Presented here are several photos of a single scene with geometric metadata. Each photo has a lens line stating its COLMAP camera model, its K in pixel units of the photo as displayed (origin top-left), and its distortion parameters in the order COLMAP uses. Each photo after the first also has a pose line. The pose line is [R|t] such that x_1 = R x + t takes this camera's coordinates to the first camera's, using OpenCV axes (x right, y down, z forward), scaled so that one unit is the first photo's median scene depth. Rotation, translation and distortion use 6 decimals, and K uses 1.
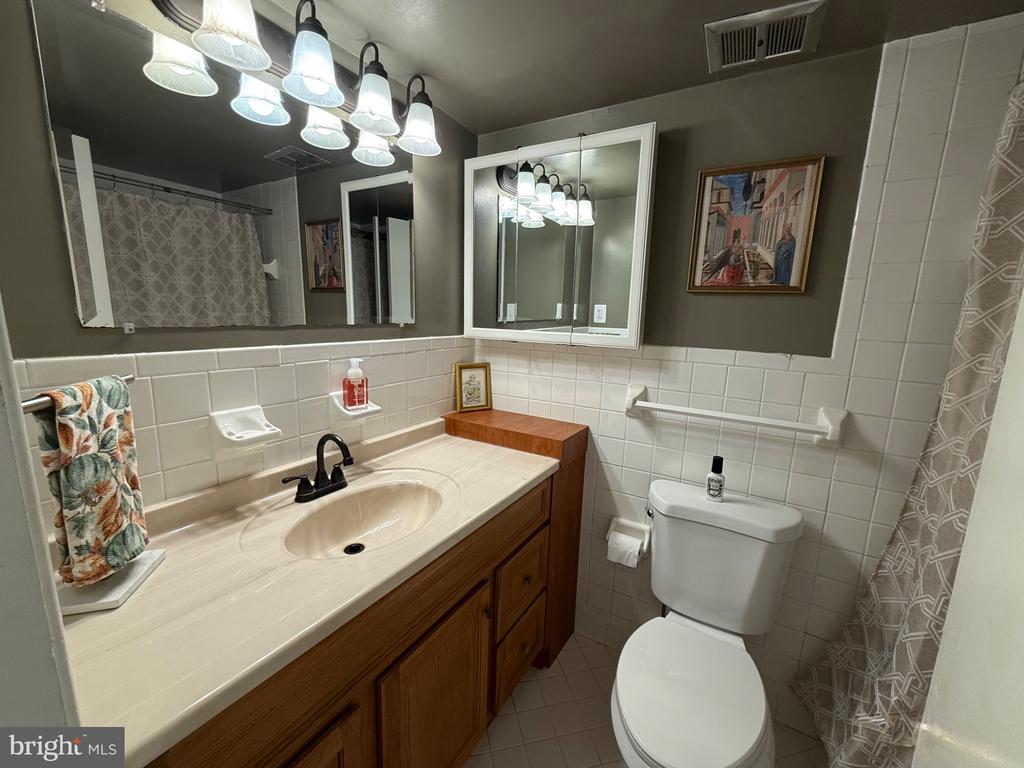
lens RADIAL K [[410.6, 0, 511.3], [0, 410.6, 387.3], [0, 0, 1]] dist [-0.003899, 0.000022]
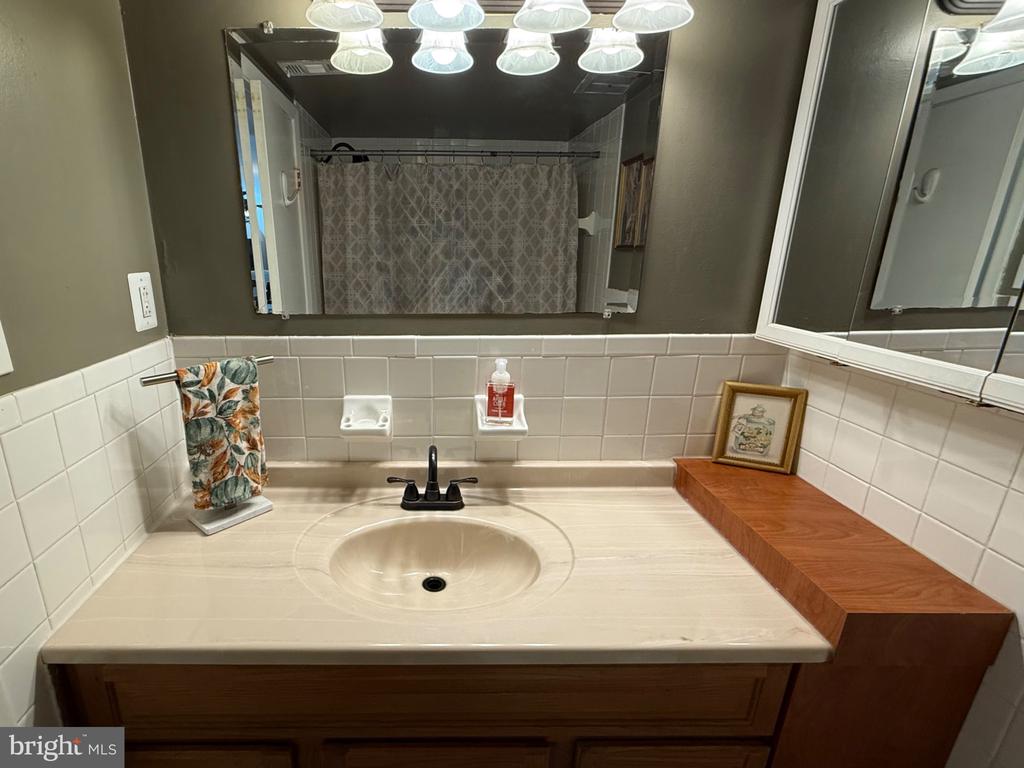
lens RADIAL K [[486.0, 0, 511.5], [0, 486.0, 380.8], [0, 0, 1]] dist [-0.001406, -0.001065]
pose [[0.525408, 0.219234, -0.822121, 0.437829], [-0.141932, 0.975279, 0.169369, -0.211304], [0.838929, 0.027698, 0.543536, 0.578435]]
